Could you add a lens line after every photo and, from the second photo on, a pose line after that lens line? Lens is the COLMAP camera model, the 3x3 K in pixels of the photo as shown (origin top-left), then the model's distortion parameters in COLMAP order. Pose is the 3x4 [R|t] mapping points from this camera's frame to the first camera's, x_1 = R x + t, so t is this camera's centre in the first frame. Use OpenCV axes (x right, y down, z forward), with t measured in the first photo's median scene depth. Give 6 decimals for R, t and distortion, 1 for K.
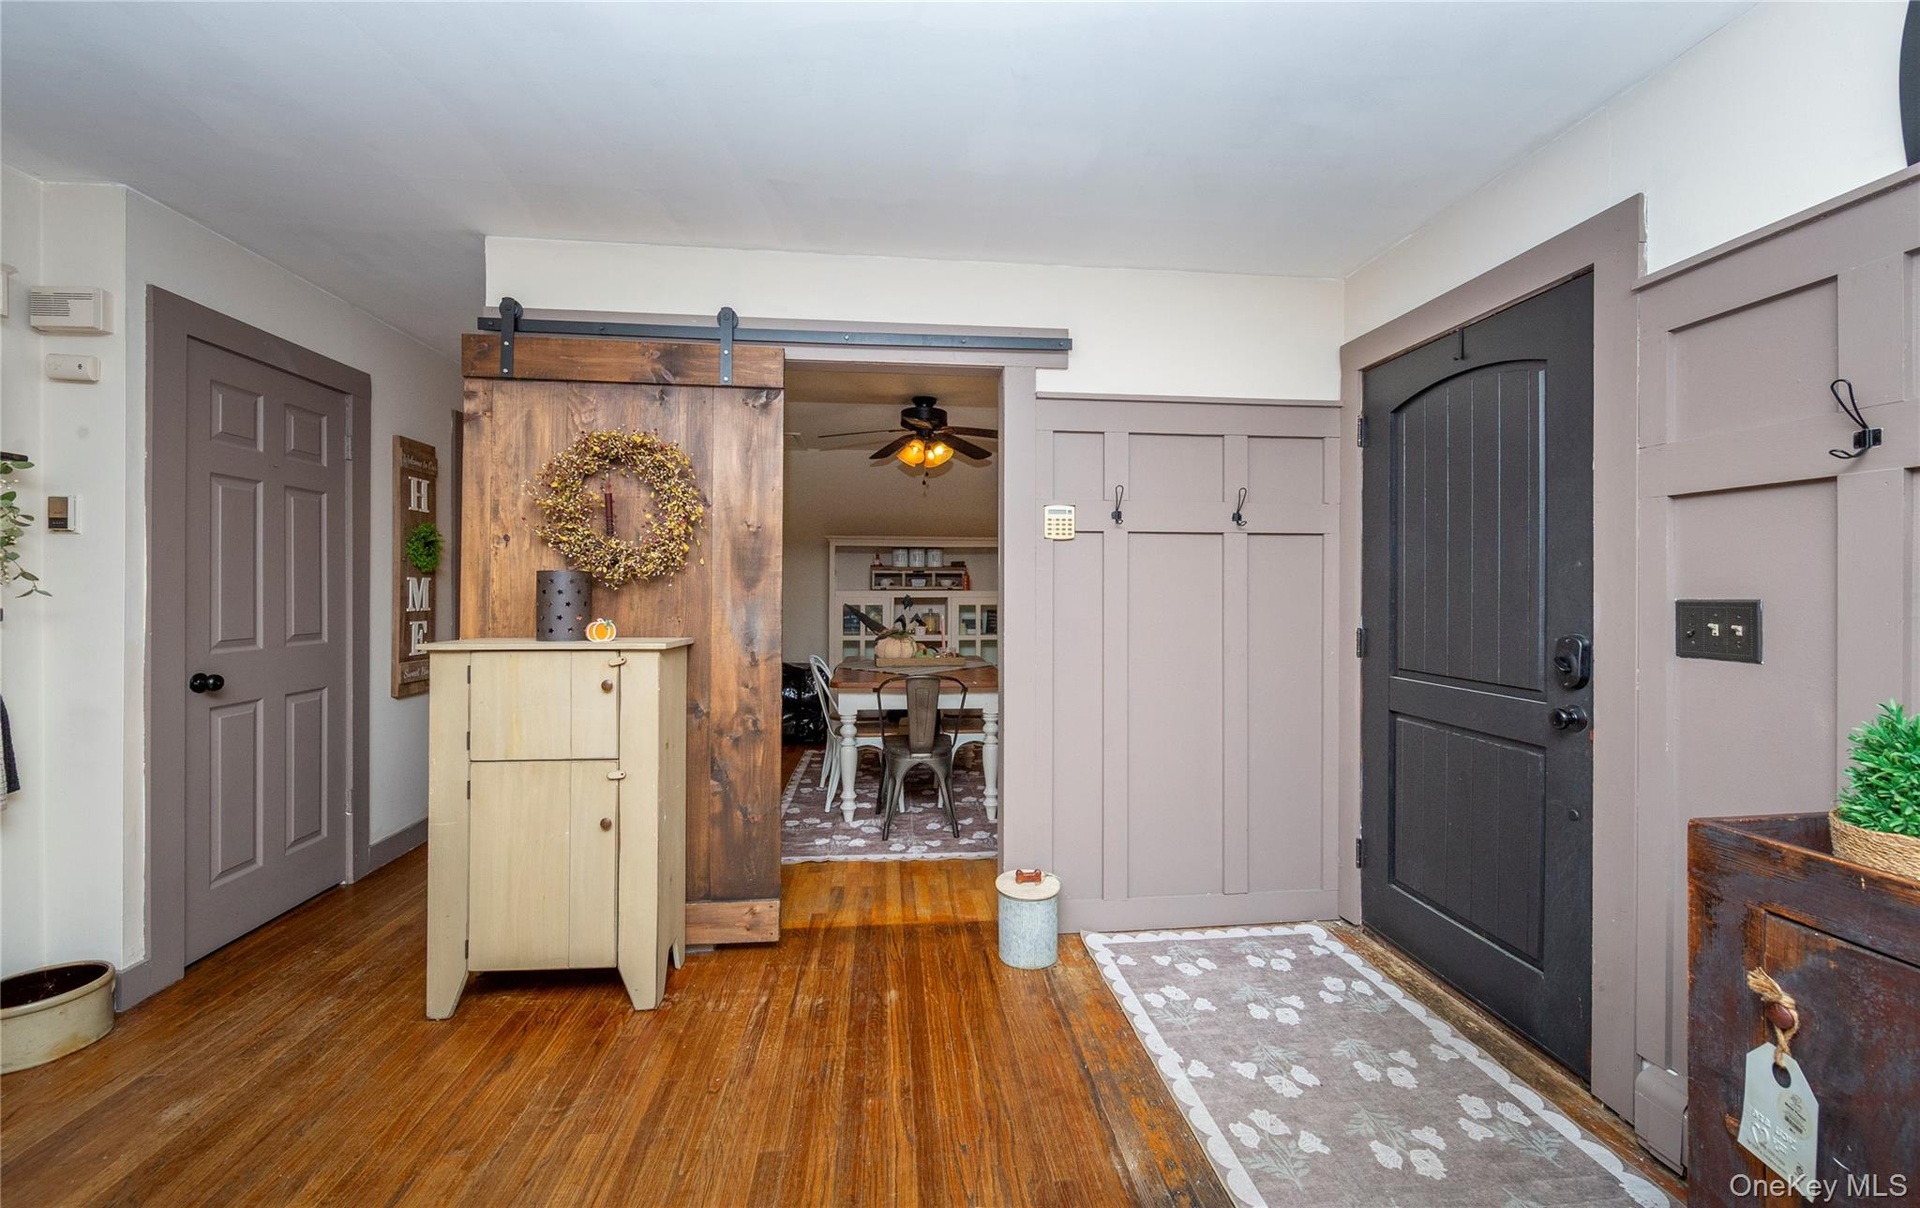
lens RADIAL K [[767.5, 0, 960.6], [0, 767.5, 586.2], [0, 0, 1]] dist [-0.001601, -0.000166]
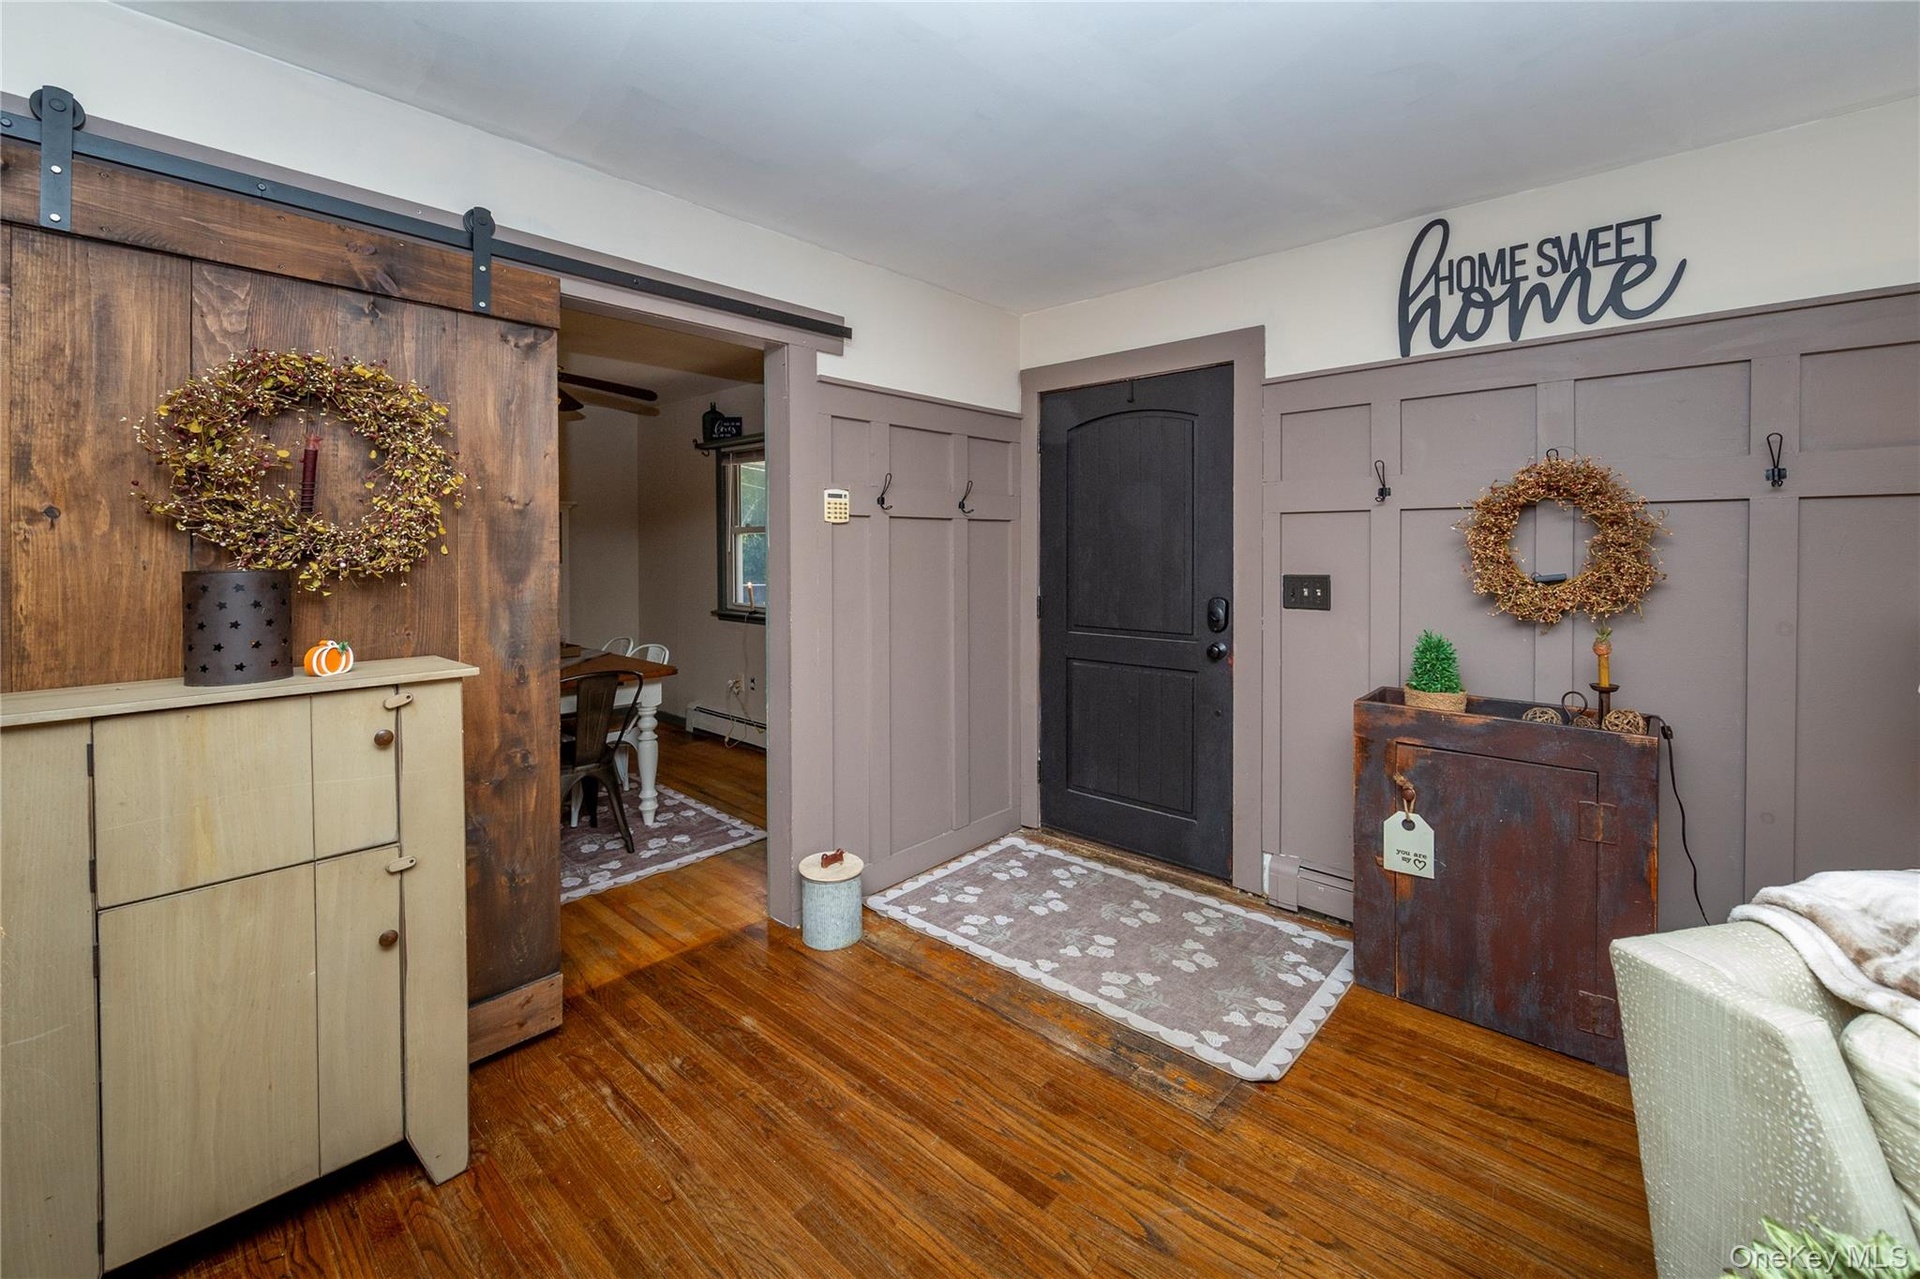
lens RADIAL K [[790.5, 0, 960.9], [0, 790.5, 555.5], [0, 0, 1]] dist [0.000086, -0.000132]
pose [[0.743933, -0.015387, 0.668077, -0.499859], [0.005798, 0.999846, 0.016571, -0.038419], [-0.668229, -0.008454, 0.743908, 0.122316]]
